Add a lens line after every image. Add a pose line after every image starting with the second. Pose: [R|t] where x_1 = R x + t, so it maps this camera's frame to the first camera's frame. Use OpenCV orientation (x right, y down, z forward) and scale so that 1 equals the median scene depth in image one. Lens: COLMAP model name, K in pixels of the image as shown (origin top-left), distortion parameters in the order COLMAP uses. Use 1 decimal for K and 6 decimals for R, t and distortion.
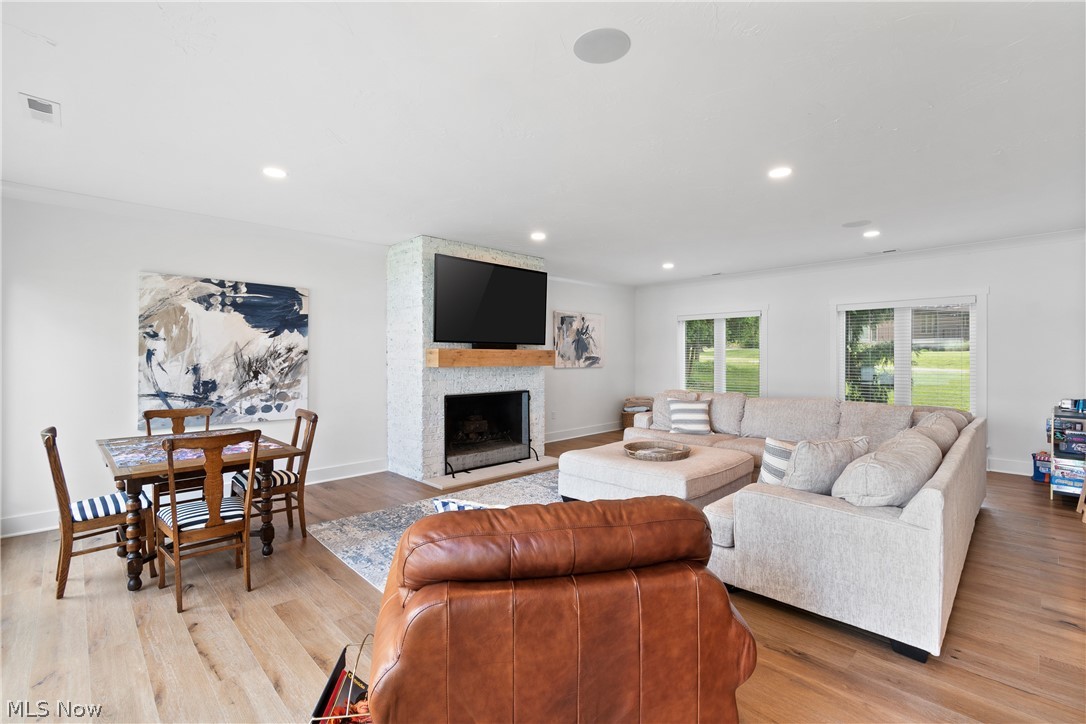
lens RADIAL K [[485.6, 0, 555.5], [0, 485.6, 358.2], [0, 0, 1]] dist [0.002737, -0.001600]
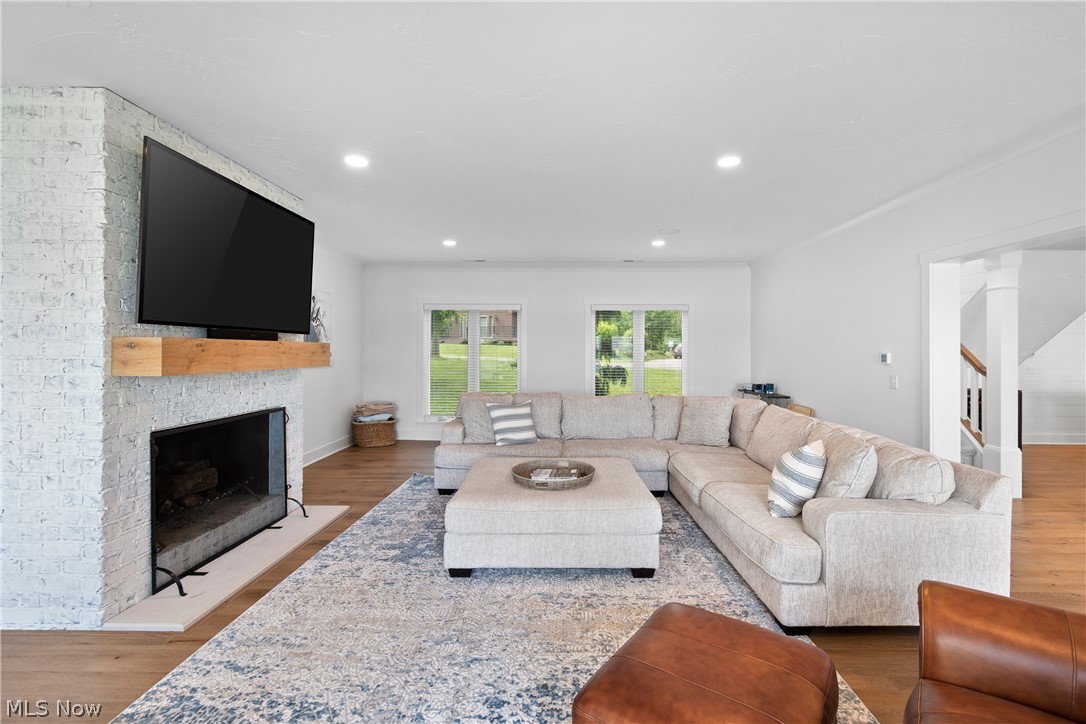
lens RADIAL K [[485.6, 0, 563.4], [0, 485.6, 351.3], [0, 0, 1]] dist [0.002737, -0.001600]
pose [[0.710043, 0.002163, 0.704155, -0.287646], [-0.002215, 0.999997, -0.000838, -0.006030], [-0.704155, -0.000965, 0.710045, 0.369700]]
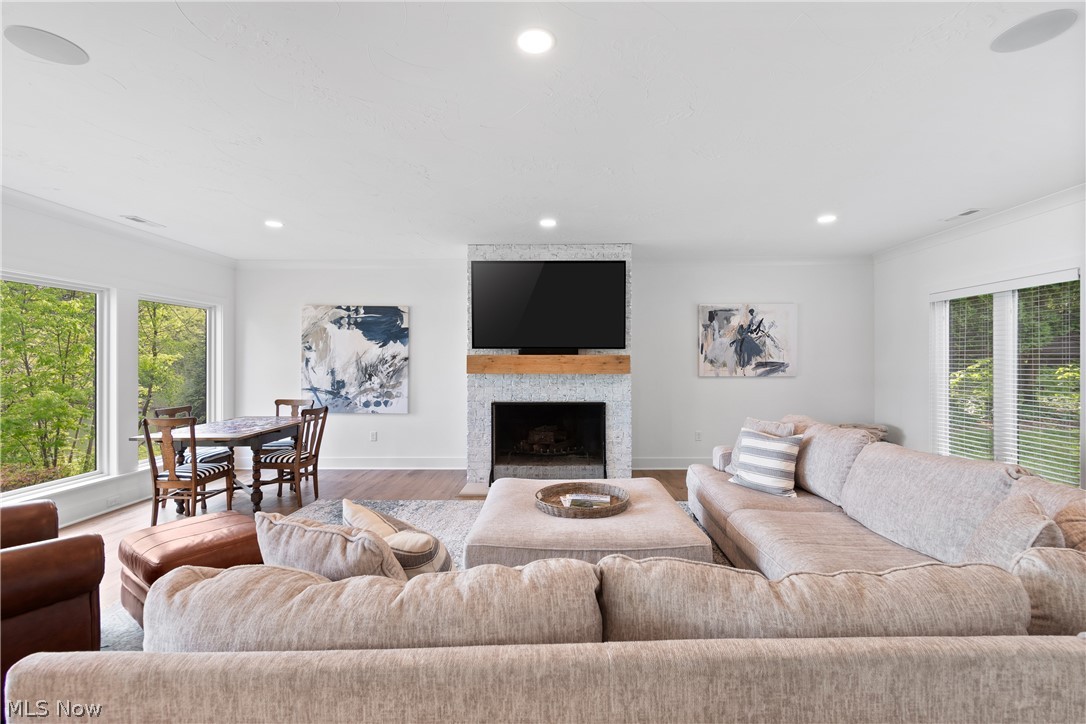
lens RADIAL K [[485.6, 0, 551.4], [0, 485.6, 356.5], [0, 0, 1]] dist [0.002737, -0.001600]
pose [[0.697067, -0.006054, -0.716980, 0.586467], [-0.000578, 0.999959, -0.009005, -0.007712], [0.717005, 0.006692, 0.697036, 0.408181]]
